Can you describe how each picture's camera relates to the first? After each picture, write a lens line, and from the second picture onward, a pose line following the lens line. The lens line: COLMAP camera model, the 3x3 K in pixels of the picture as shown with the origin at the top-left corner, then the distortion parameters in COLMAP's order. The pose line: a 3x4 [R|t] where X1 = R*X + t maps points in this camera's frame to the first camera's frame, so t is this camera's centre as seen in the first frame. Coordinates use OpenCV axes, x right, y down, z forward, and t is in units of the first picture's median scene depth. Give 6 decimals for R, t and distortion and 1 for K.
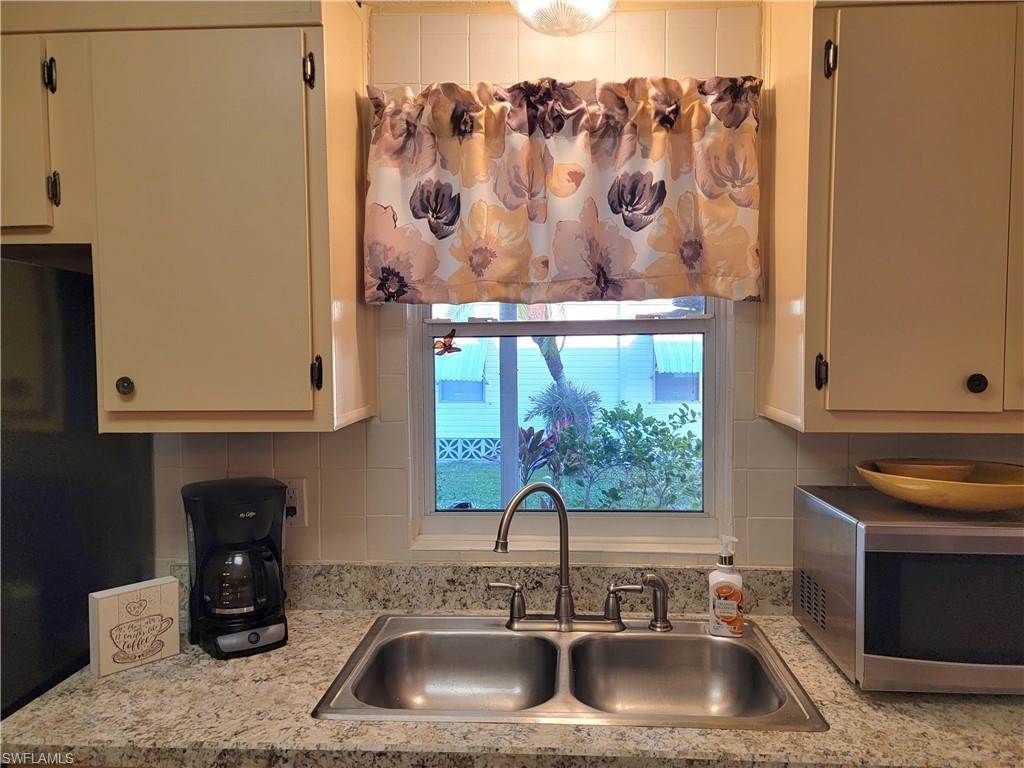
lens RADIAL K [[737.4, 0, 507.4], [0, 737.4, 373.2], [0, 0, 1]] dist [0.059659, -0.057348]
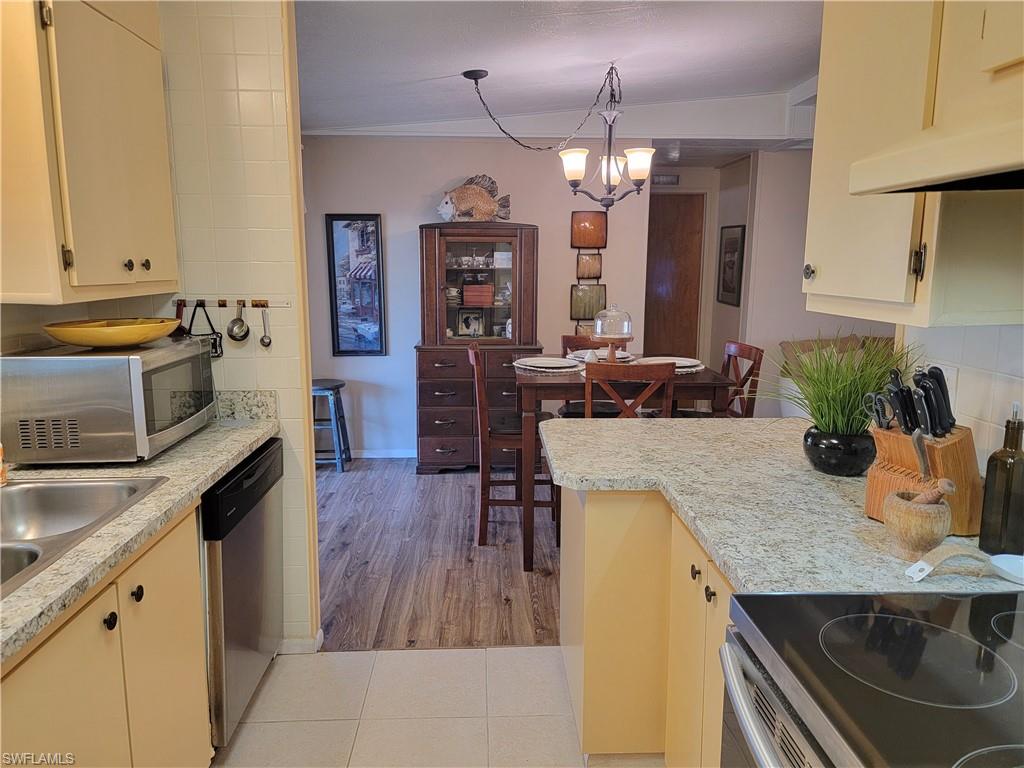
lens RADIAL K [[737.4, 0, 507.4], [0, 737.4, 373.2], [0, 0, 1]] dist [0.059659, -0.057348]
pose [[-0.099134, -0.150357, 0.983649, -0.890091], [0.035462, 0.987357, 0.154497, 0.020851], [-0.994442, 0.050198, -0.092549, 0.302242]]
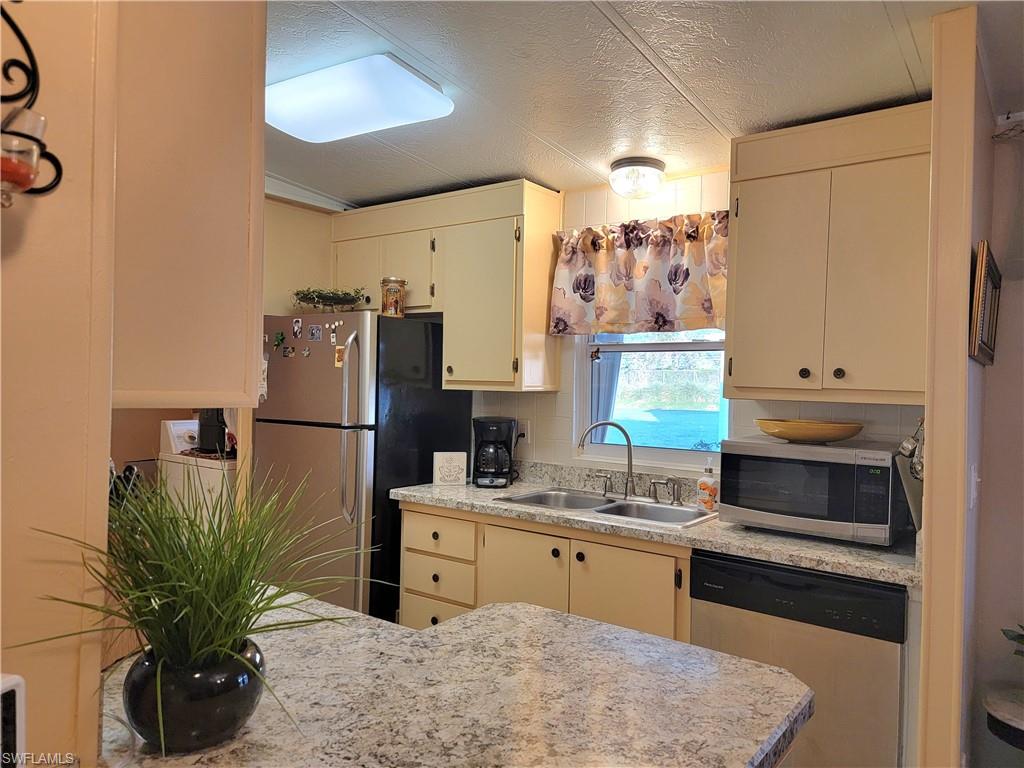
lens RADIAL K [[717.4, 0, 512.0], [0, 717.4, 384.0], [0, 0, 1]] dist [0.003292, -0.000030]
pose [[0.834988, 0.025007, -0.549700, 0.840164], [-0.044881, 0.998734, -0.022739, 0.096010], [0.548435, 0.043658, 0.835053, -0.749807]]
